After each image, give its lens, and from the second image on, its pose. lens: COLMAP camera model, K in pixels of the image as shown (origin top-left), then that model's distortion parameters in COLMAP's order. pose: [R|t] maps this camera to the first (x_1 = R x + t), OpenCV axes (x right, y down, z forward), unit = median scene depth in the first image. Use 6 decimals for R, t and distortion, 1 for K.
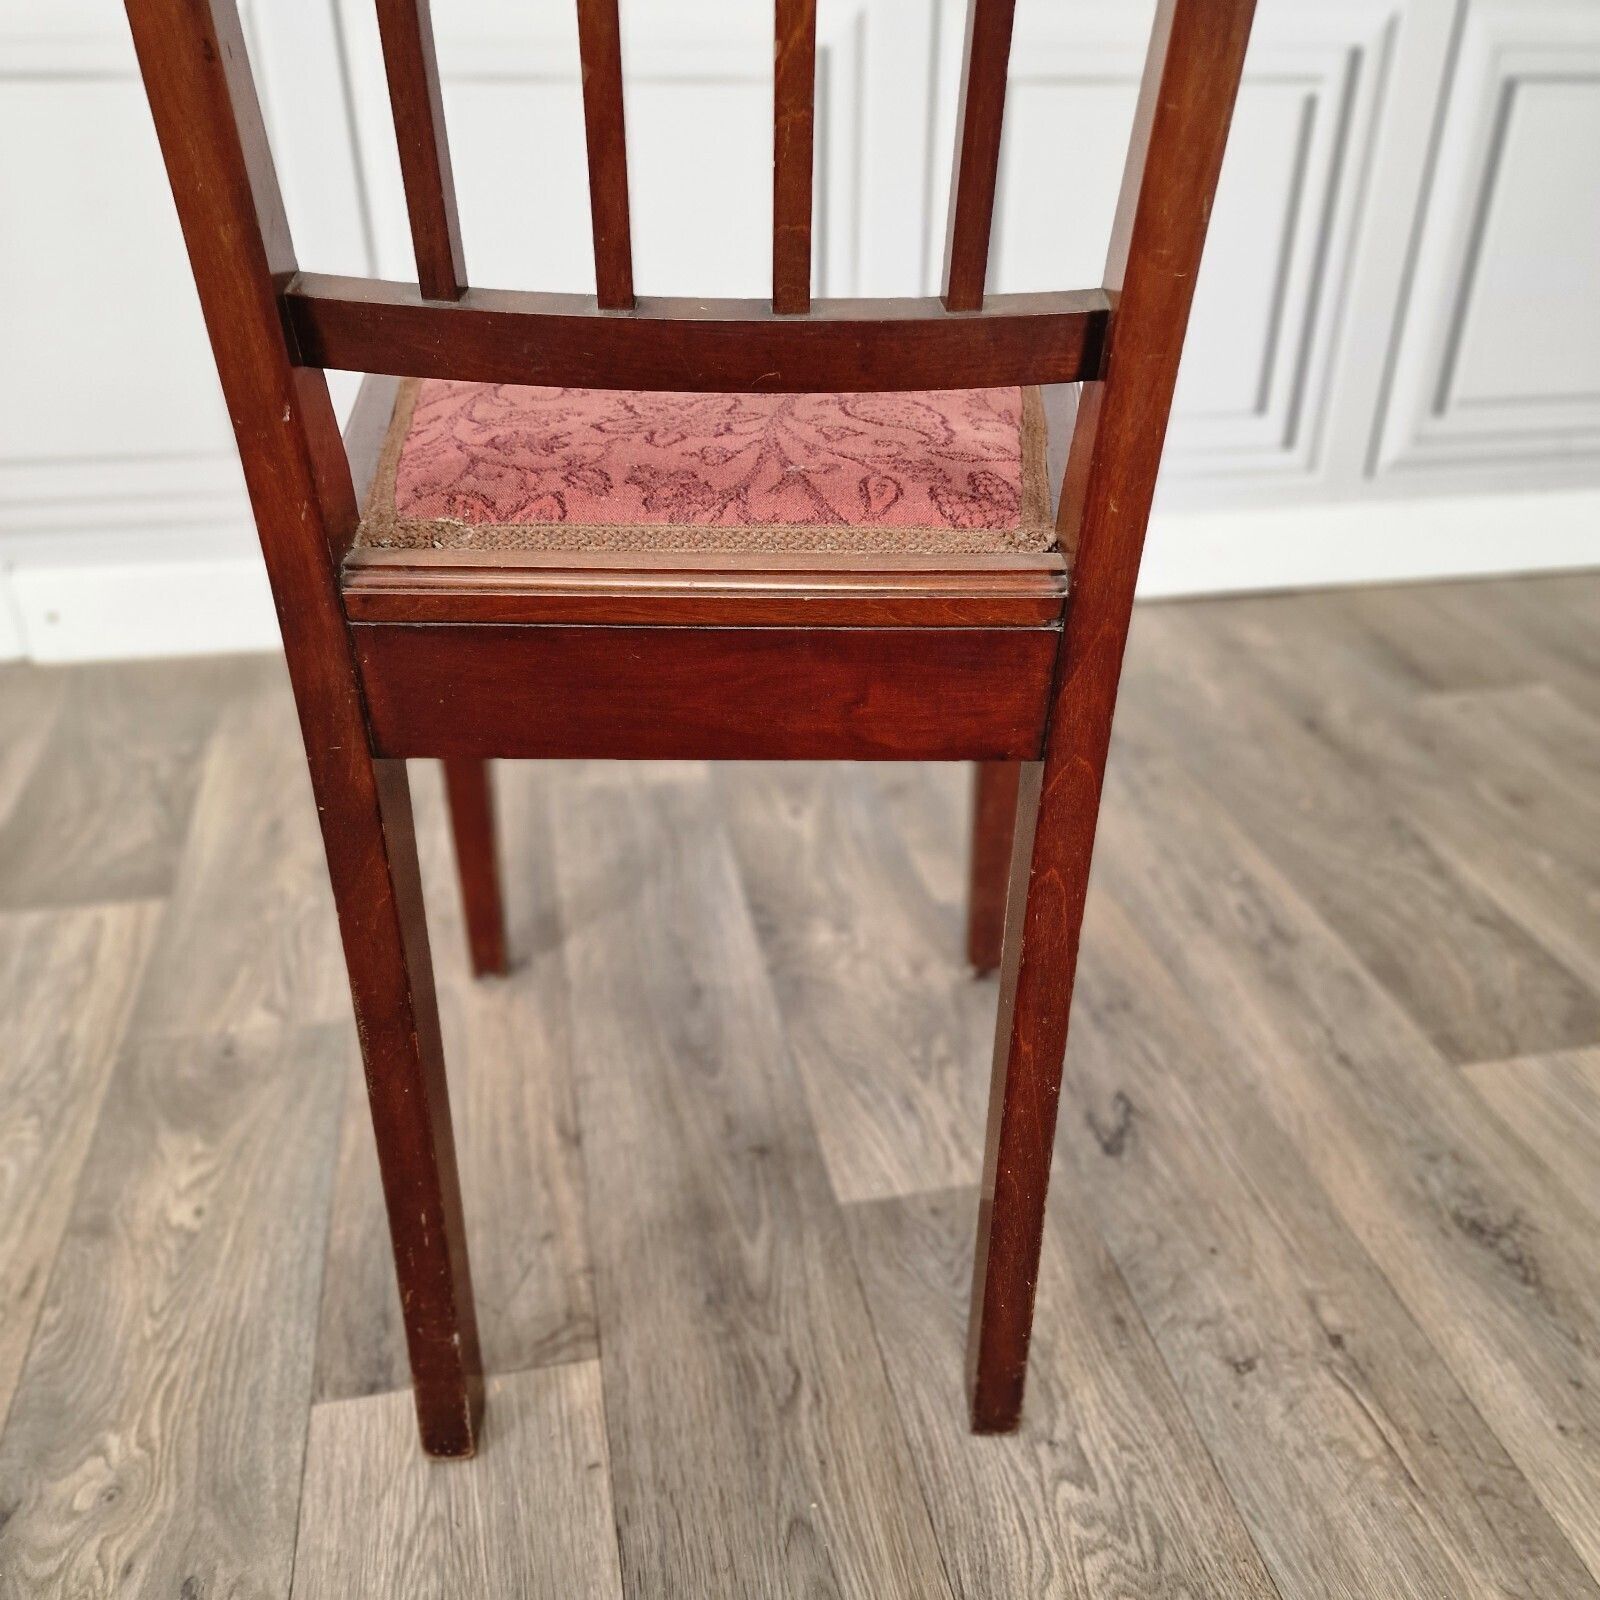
lens RADIAL K [[1469.9, 0, 826.6], [0, 1469.9, 844.7], [0, 0, 1]] dist [0.023937, 0.000000]
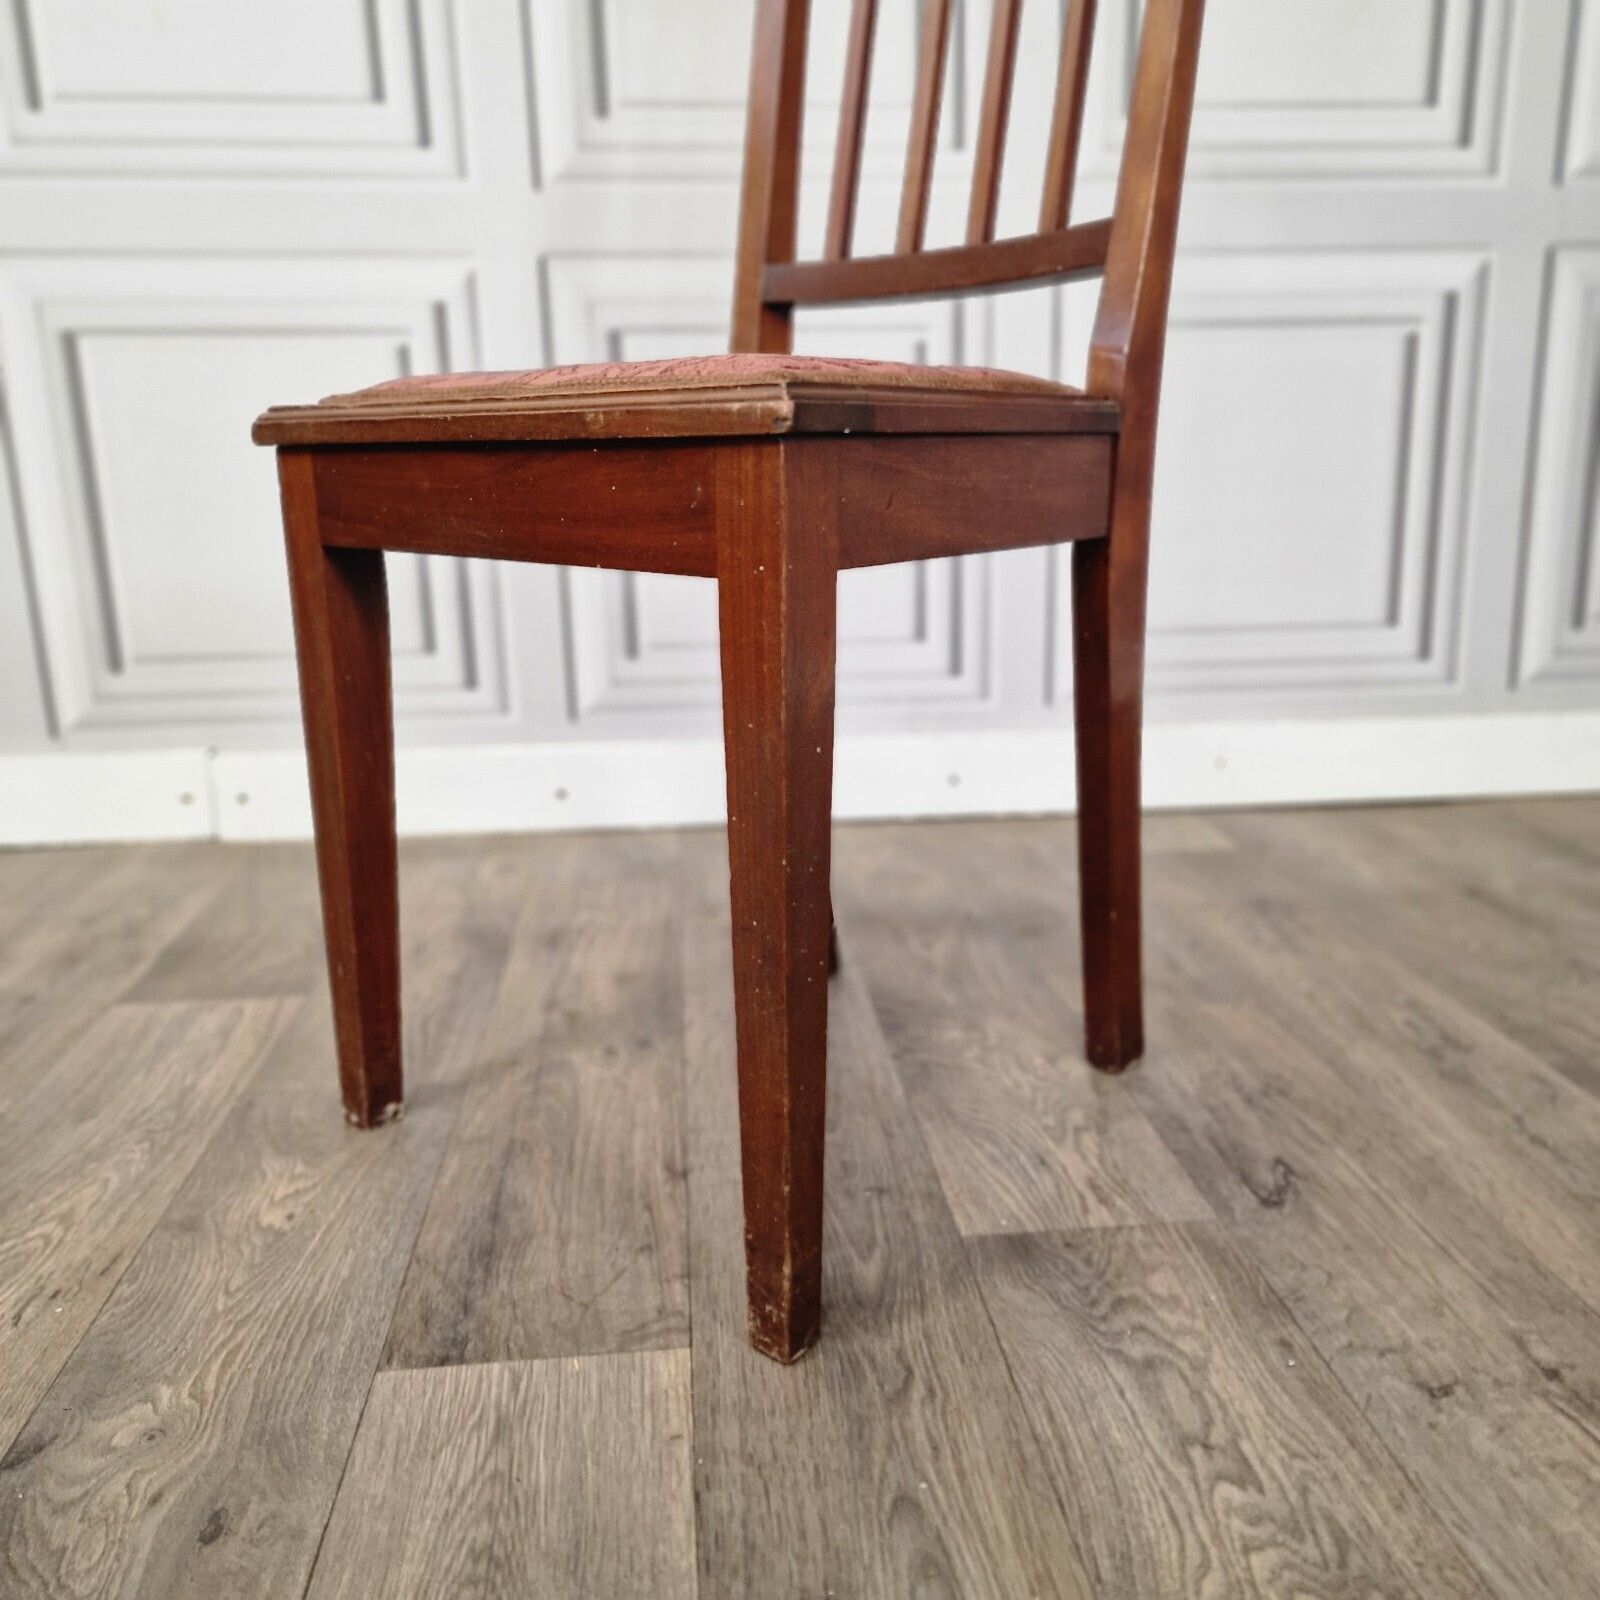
lens RADIAL K [[1469.9, 0, 817.6], [0, 1469.9, 787.9], [0, 0, 1]] dist [0.023937, 0.000000]
pose [[0.993564, -0.007550, -0.113019, 0.027569], [-0.027696, 0.951296, -0.307031, 0.295958], [0.109832, 0.308185, 0.944965, 0.052320]]
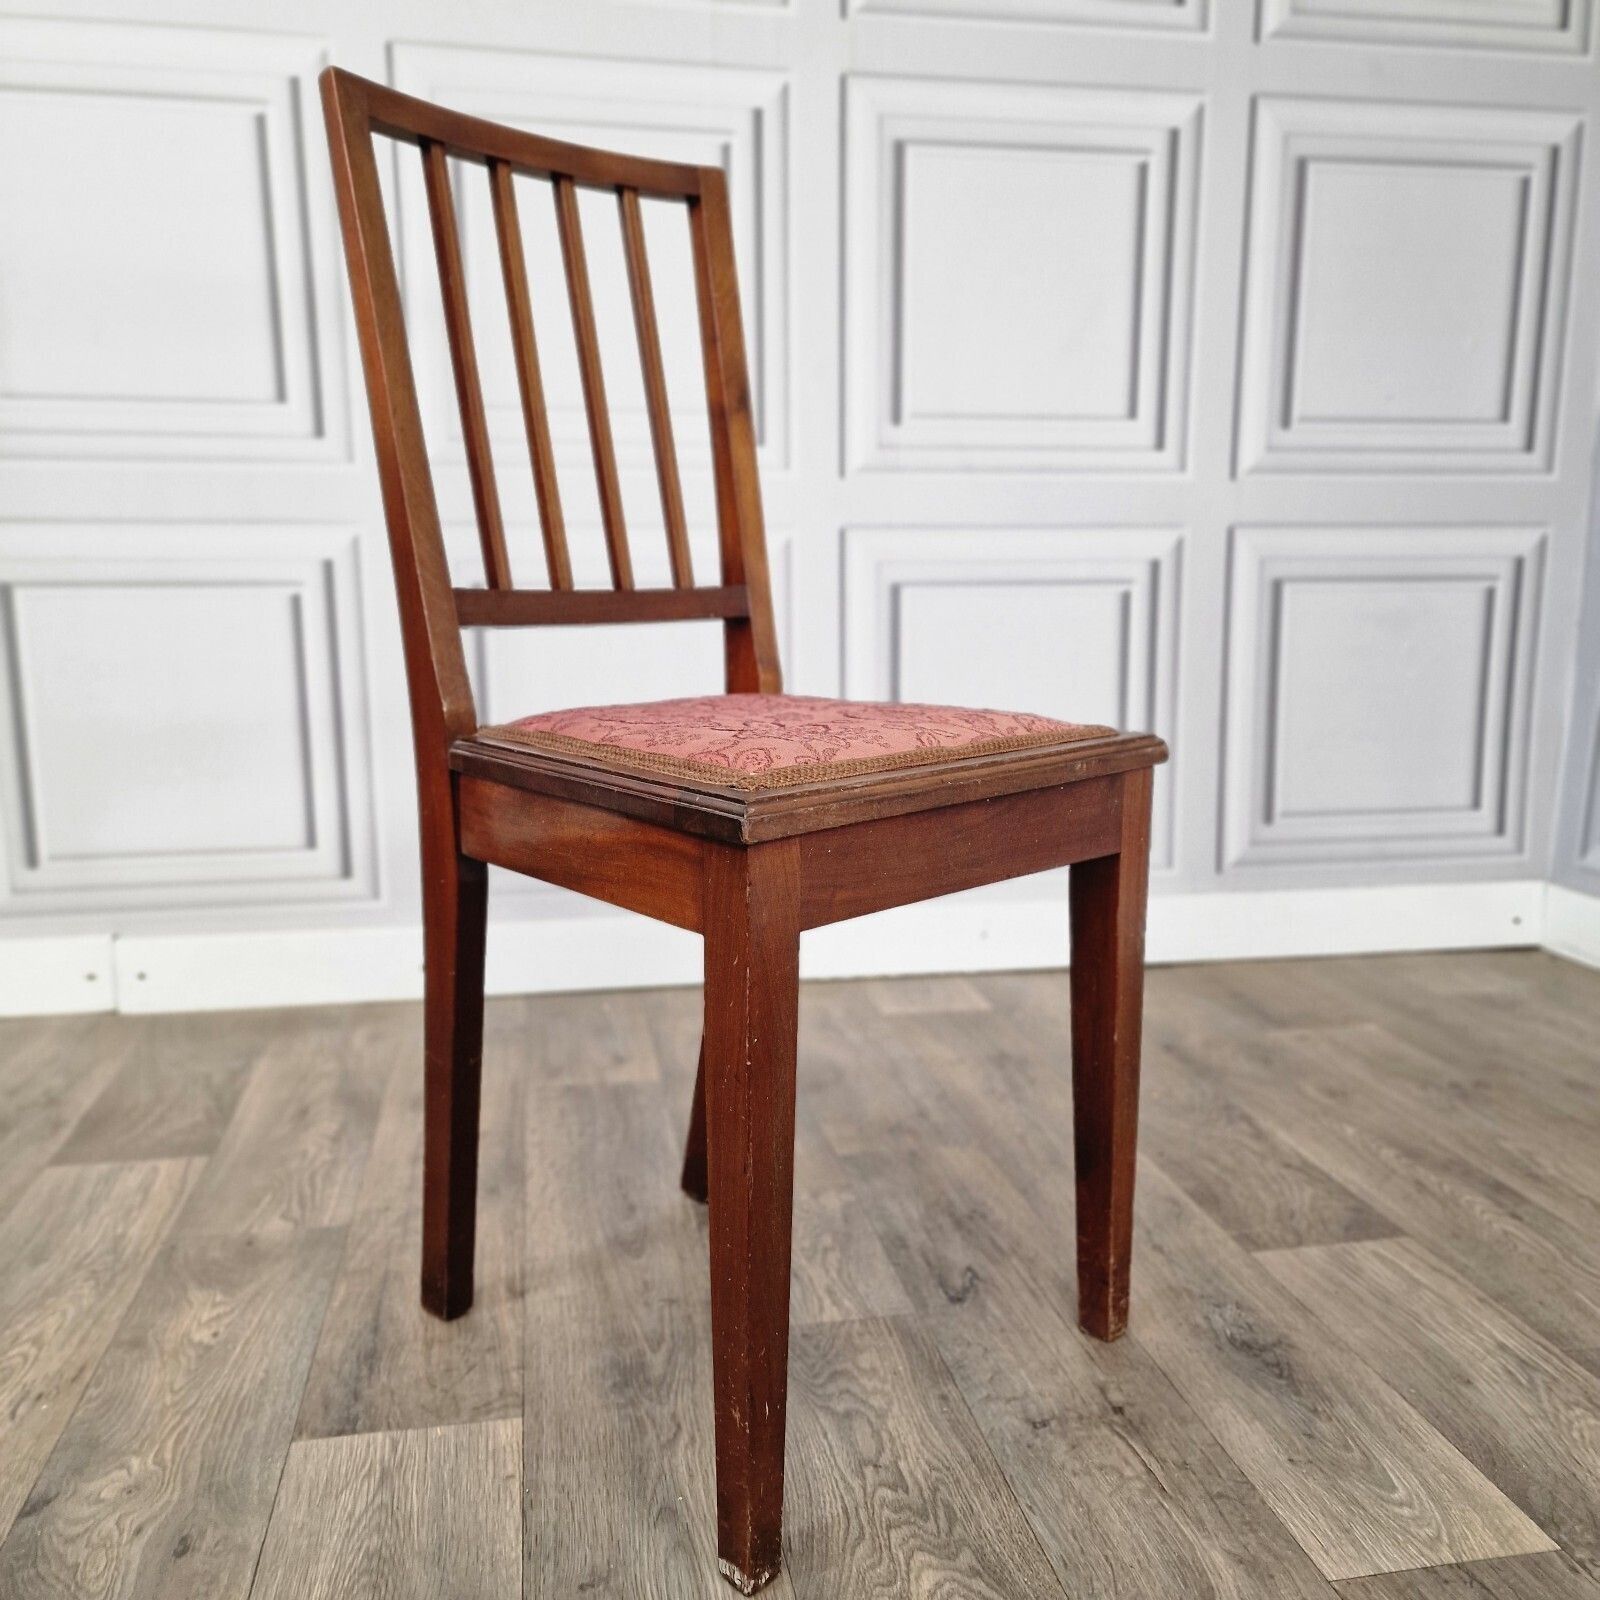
lens RADIAL K [[1469.9, 0, 810.1], [0, 1469.9, 795.2], [0, 0, 1]] dist [0.023937, 0.000000]
pose [[0.999613, -0.015195, -0.023312, 0.127032], [0.005199, 0.924983, -0.379973, 0.336135], [0.027336, 0.379705, 0.924704, -0.352592]]
